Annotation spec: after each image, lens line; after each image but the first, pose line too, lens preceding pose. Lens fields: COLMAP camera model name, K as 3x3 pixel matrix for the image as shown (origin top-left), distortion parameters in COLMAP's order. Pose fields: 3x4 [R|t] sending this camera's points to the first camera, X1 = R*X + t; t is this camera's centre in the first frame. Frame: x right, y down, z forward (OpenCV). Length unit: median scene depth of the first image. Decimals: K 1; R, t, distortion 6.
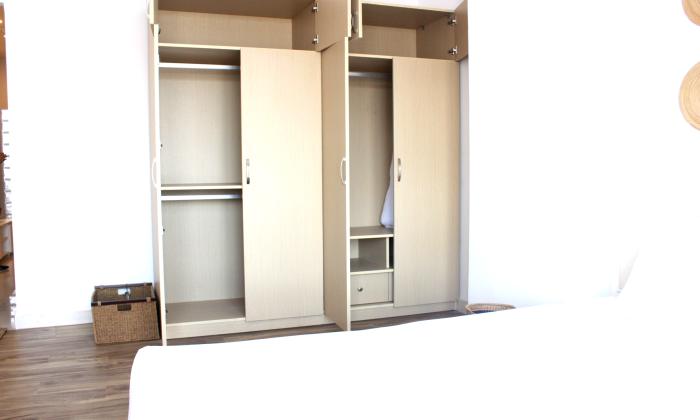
lens RADIAL K [[591.2, 0, 350.0], [0, 591.2, 210.0], [0, 0, 1]] dist [-0.174242, 0.162054]
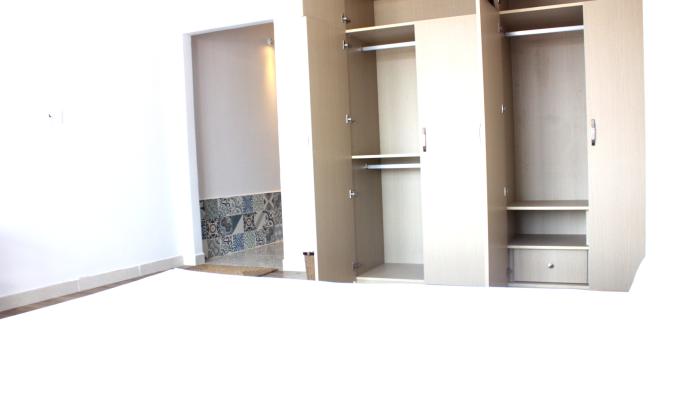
lens RADIAL K [[591.2, 0, 350.0], [0, 591.2, 210.0], [0, 0, 1]] dist [-0.174242, 0.162054]
pose [[0.723636, 0.035958, -0.689245, 0.411016], [-0.012422, 0.999159, 0.039084, 0.017384], [0.690071, -0.019721, 0.723473, 0.138037]]
